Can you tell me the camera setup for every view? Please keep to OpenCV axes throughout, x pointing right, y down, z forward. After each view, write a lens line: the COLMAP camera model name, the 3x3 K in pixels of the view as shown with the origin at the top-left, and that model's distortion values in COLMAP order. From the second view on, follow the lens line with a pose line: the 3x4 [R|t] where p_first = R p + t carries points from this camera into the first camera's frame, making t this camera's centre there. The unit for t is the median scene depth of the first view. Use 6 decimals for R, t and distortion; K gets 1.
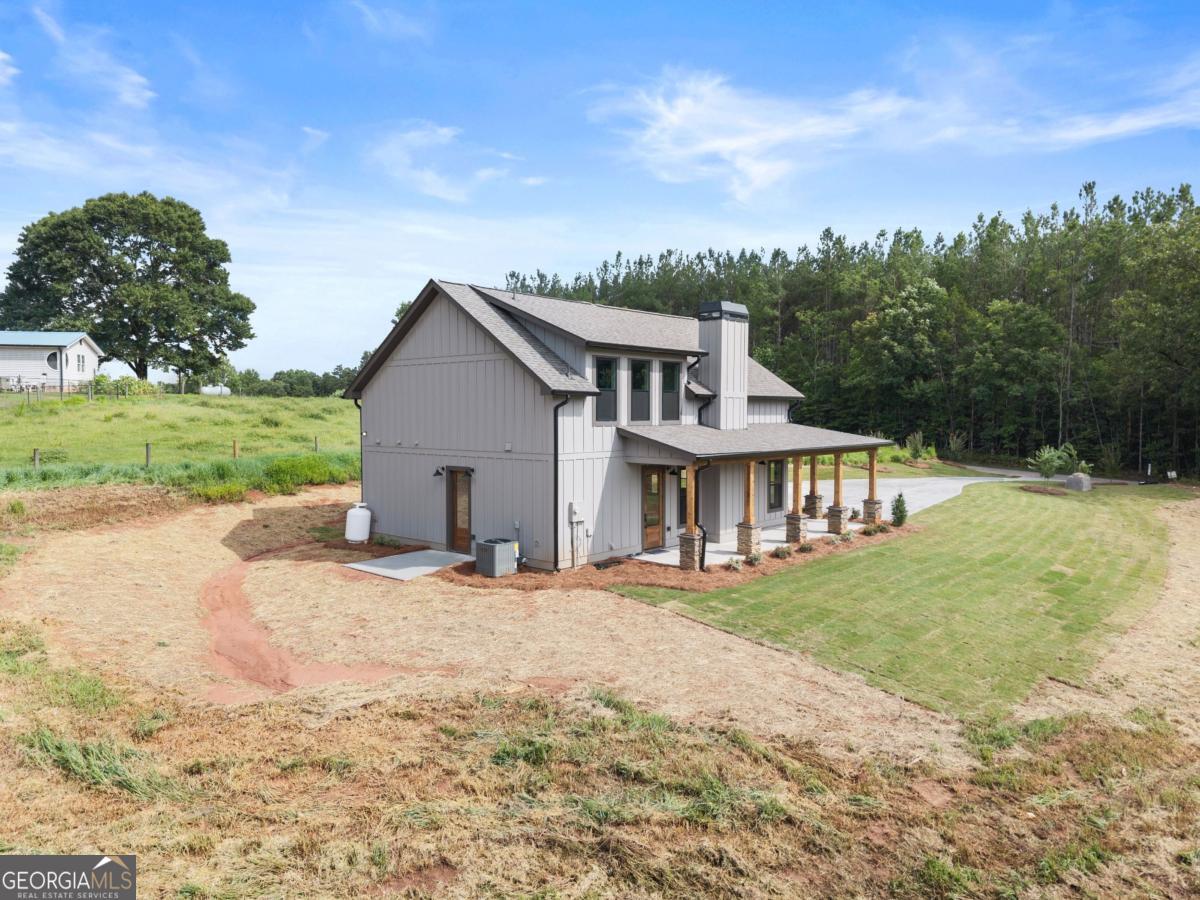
lens RADIAL K [[835.4, 0, 599.2], [0, 835.4, 409.1], [0, 0, 1]] dist [0.029954, -0.000578]
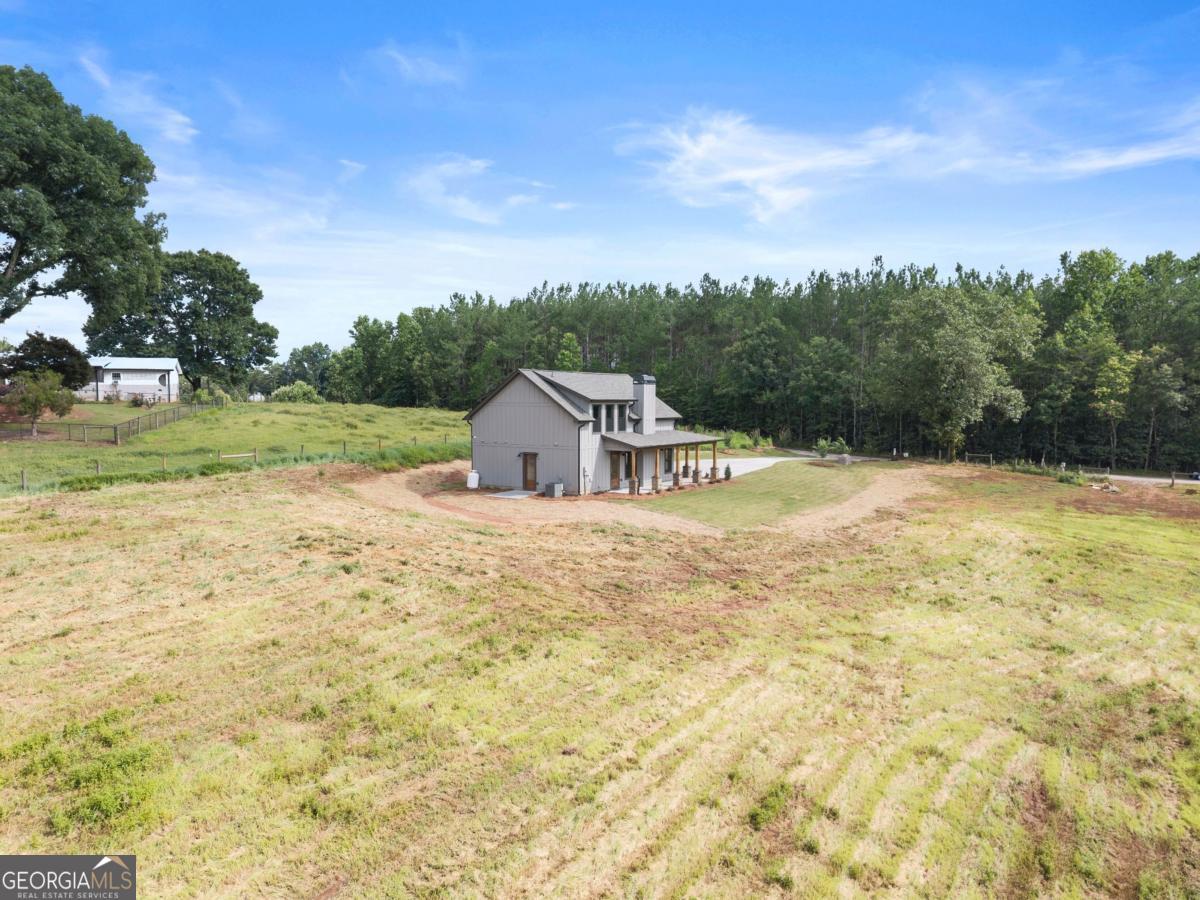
lens RADIAL K [[835.4, 0, 599.2], [0, 835.4, 409.1], [0, 0, 1]] dist [0.029954, -0.000578]
pose [[0.992163, -0.000884, 0.124950, -0.209079], [-0.001042, 0.999882, 0.015351, -0.065208], [-0.124949, -0.015361, 0.992044, -0.990086]]
